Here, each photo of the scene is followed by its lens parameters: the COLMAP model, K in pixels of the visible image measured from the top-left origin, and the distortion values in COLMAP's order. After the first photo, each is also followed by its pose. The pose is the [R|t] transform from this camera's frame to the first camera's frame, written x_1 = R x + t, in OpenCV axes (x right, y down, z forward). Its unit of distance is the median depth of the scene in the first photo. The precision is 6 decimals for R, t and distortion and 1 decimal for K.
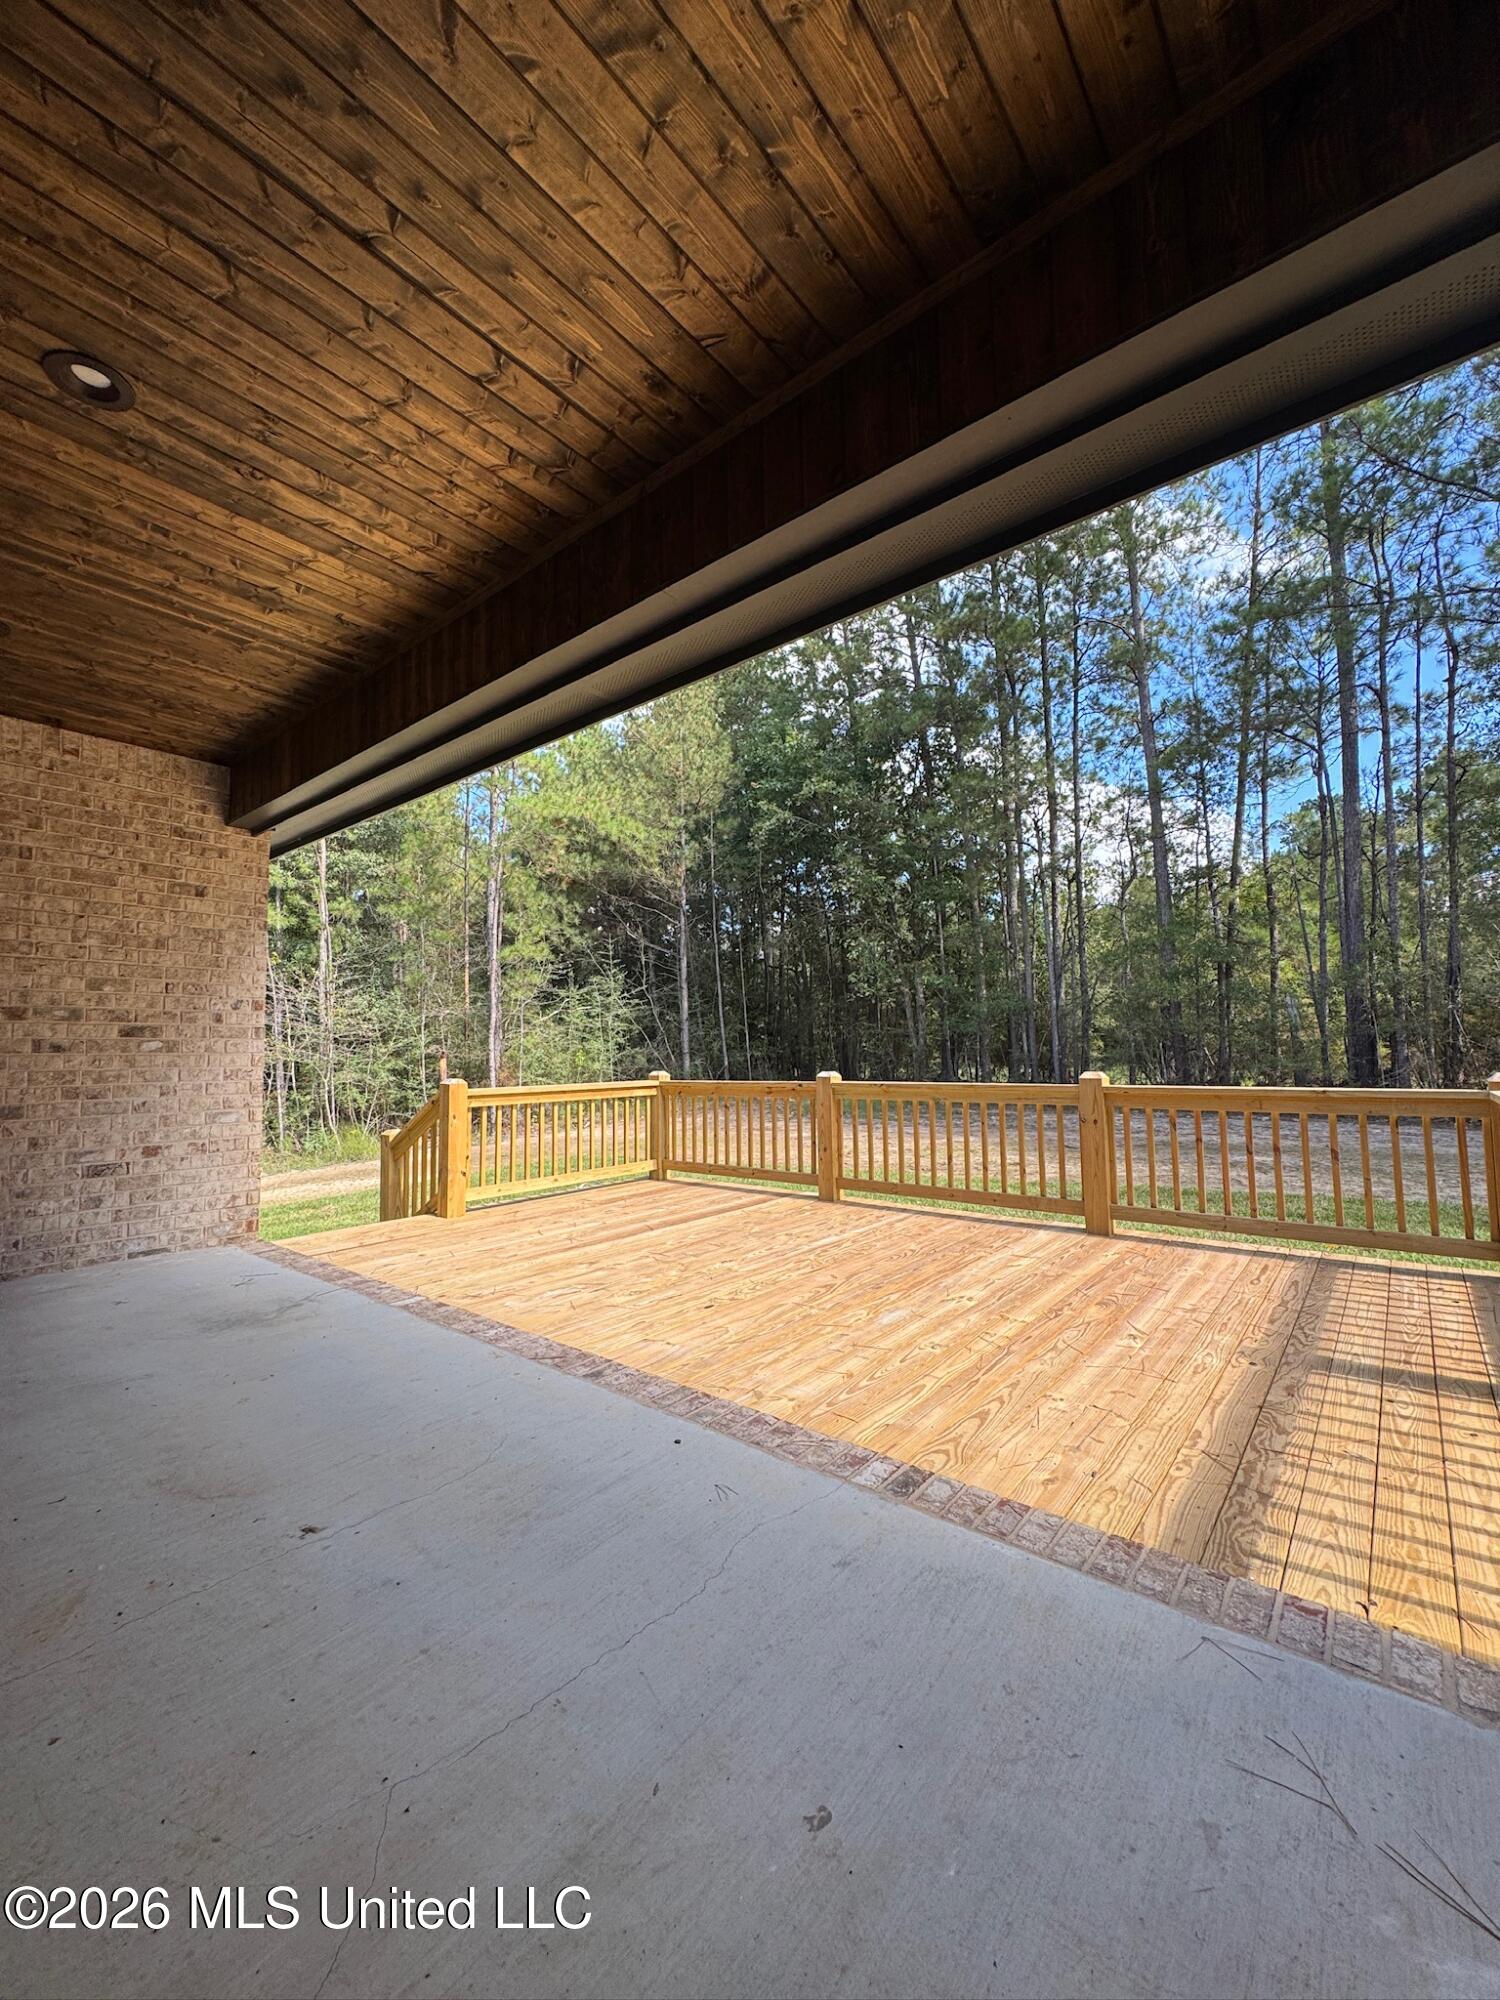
lens RADIAL K [[799.9, 0, 750.0], [0, 799.9, 1000.0], [0, 0, 1]] dist [-0.002842, 0.000055]
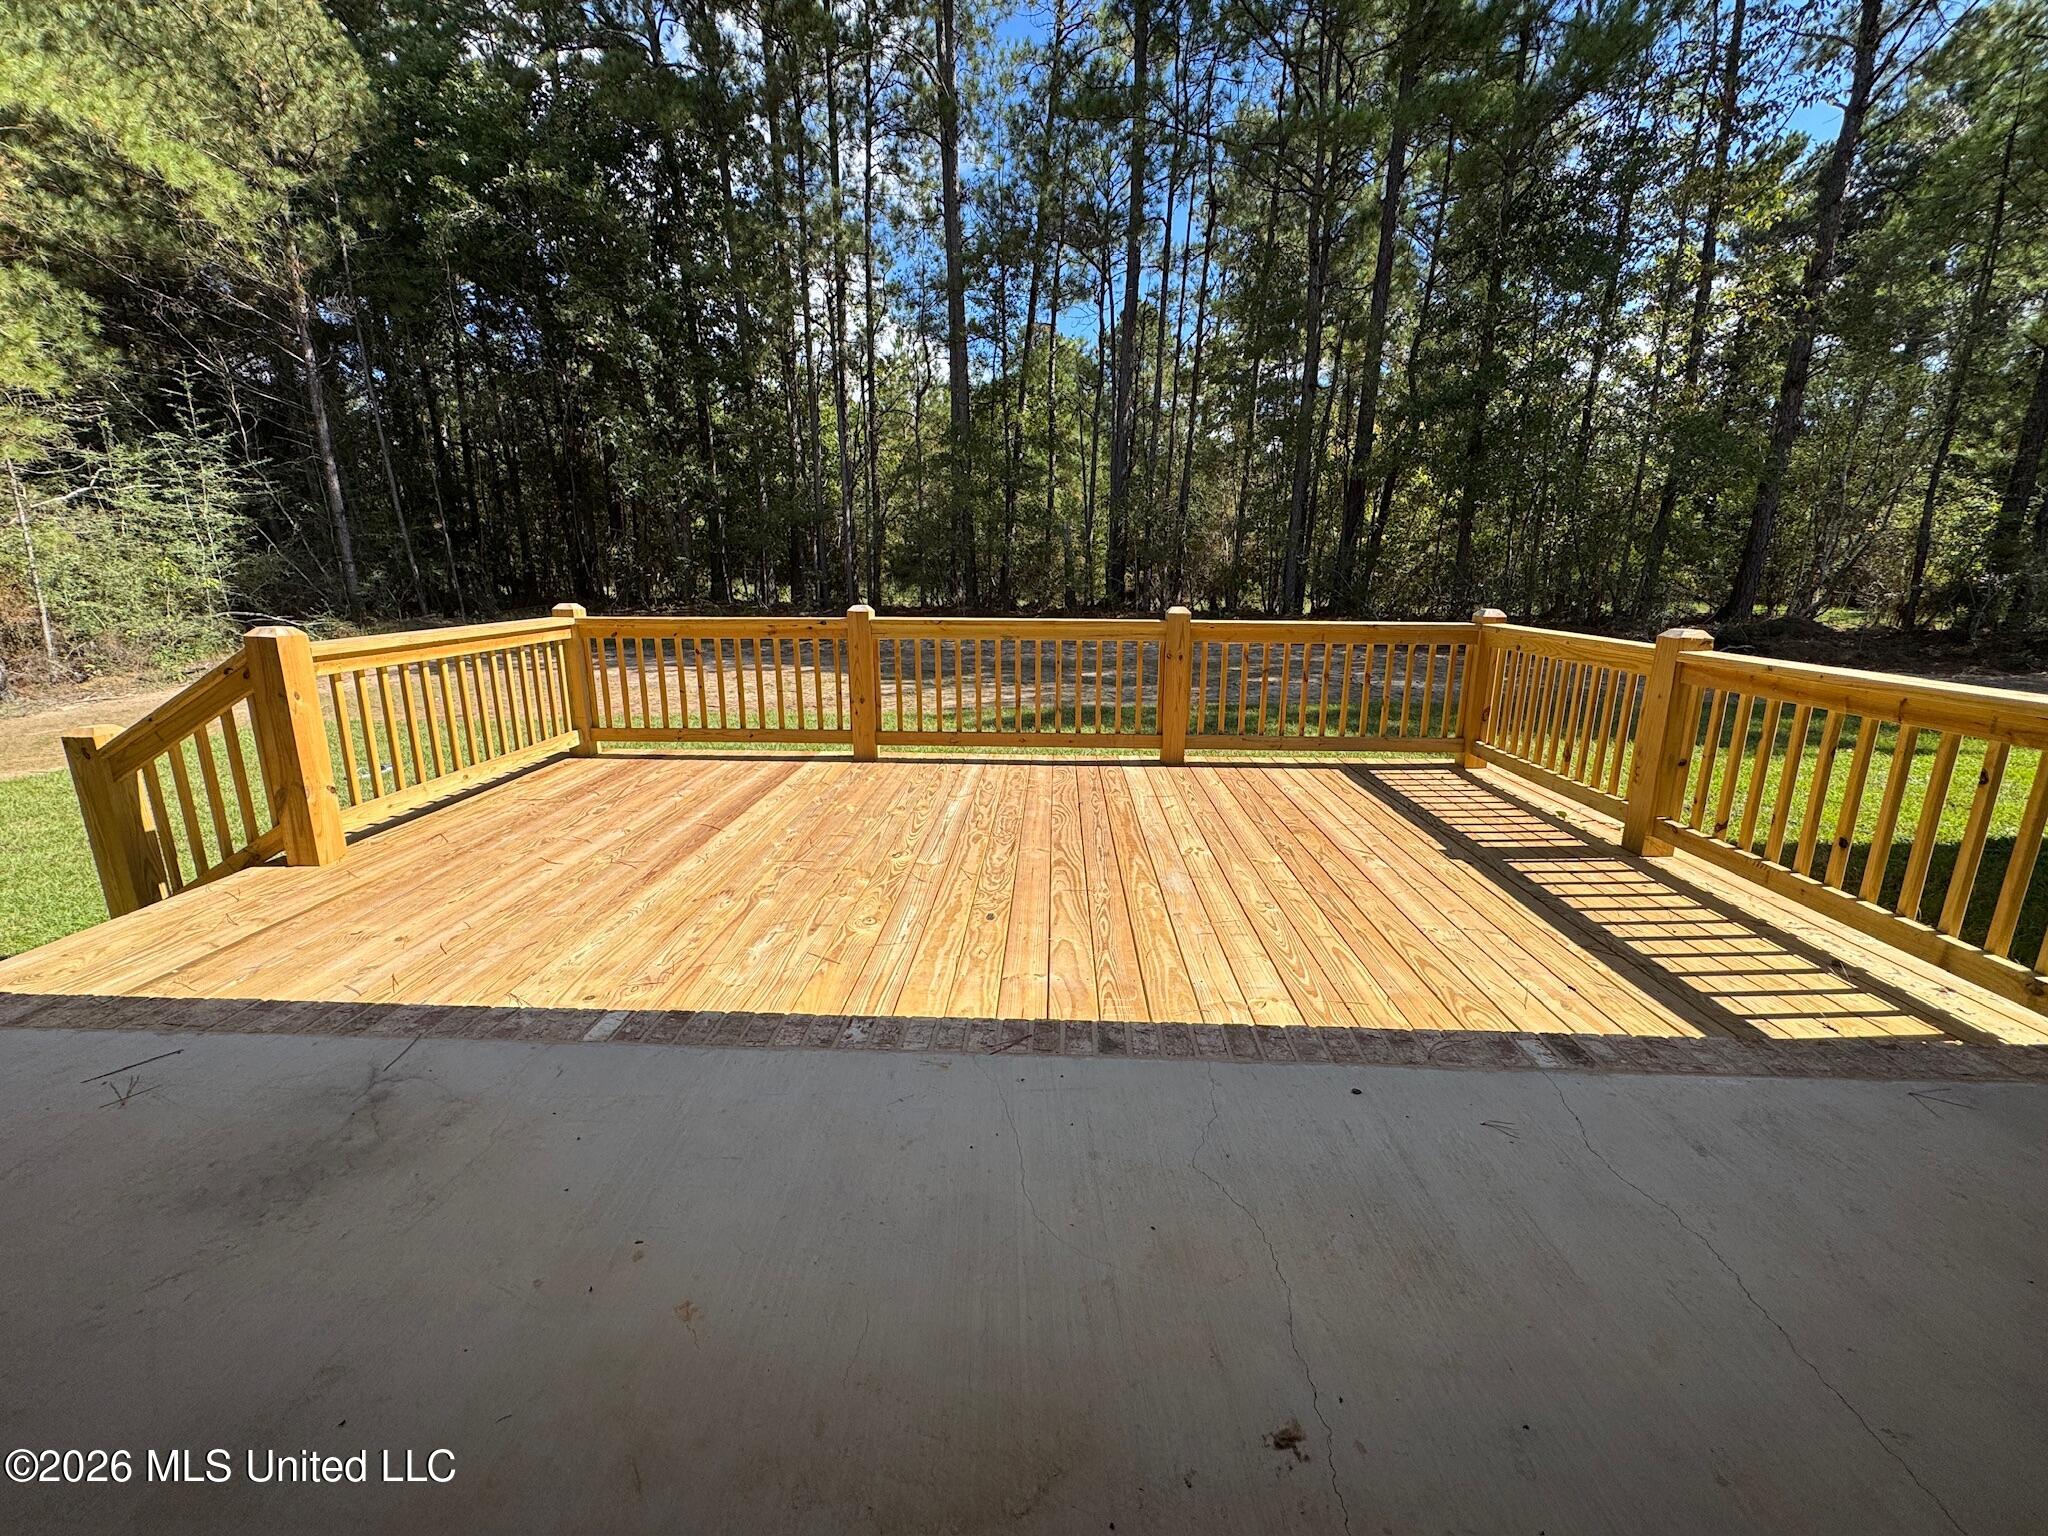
lens RADIAL K [[843.8, 0, 1029.6], [0, 843.8, 764.9], [0, 0, 1]] dist [-0.001341, -0.000267]
pose [[0.800002, -0.119743, 0.587927, -0.427858], [-0.057048, 0.960264, 0.273202, 0.003086], [-0.597279, -0.252103, 0.761381, 0.317335]]
